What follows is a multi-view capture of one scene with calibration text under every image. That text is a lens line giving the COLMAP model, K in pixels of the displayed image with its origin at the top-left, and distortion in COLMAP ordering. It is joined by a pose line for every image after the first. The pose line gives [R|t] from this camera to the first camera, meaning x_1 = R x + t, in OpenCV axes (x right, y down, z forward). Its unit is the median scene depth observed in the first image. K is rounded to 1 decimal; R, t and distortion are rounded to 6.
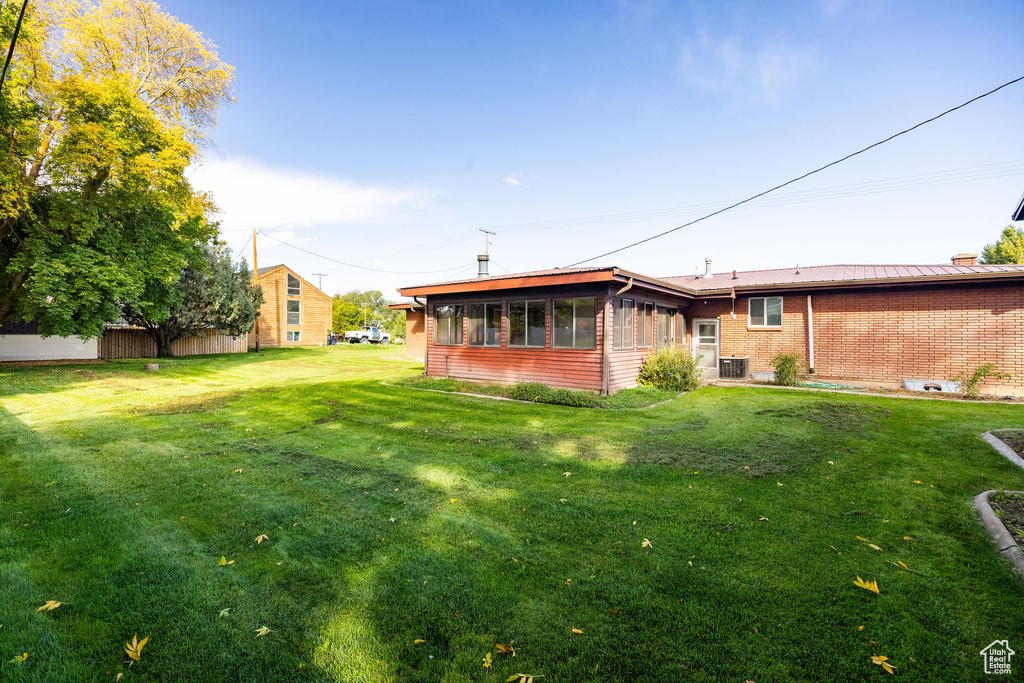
lens RADIAL K [[445.8, 0, 512.0], [0, 445.8, 341.5], [0, 0, 1]] dist [-0.001789, -0.000246]
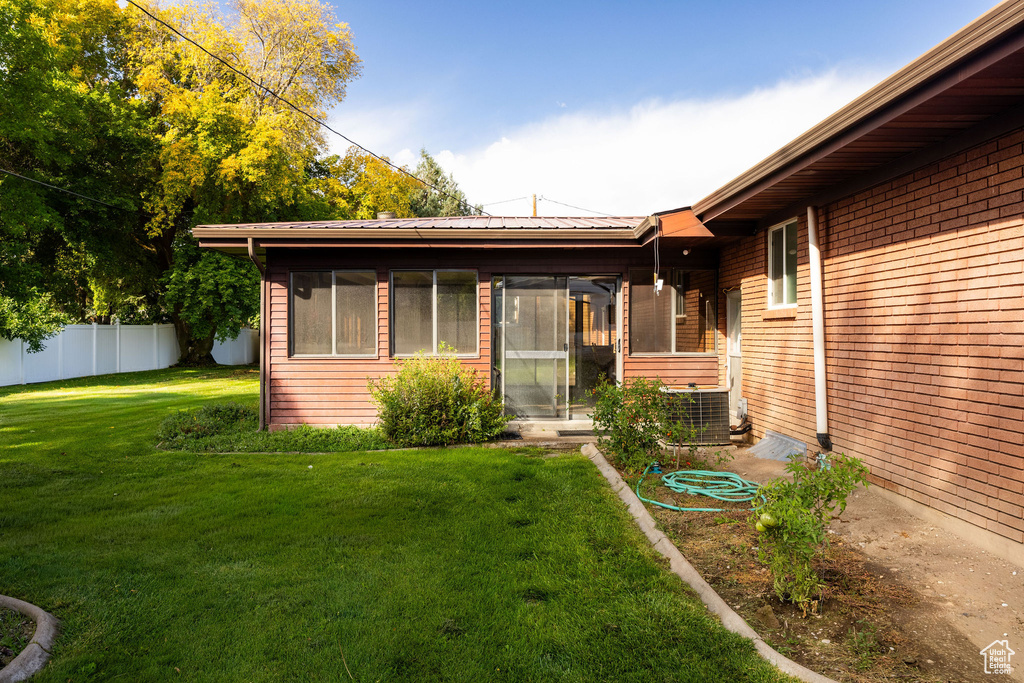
lens RADIAL K [[747.8, 0, 512.0], [0, 747.8, 341.5], [0, 0, 1]] dist [-0.002842, -0.000779]
pose [[0.619618, 0.002417, -0.784900, 0.923944], [-0.005798, 0.999982, -0.001498, -0.003370], [0.784882, 0.005479, 0.619621, 0.473384]]
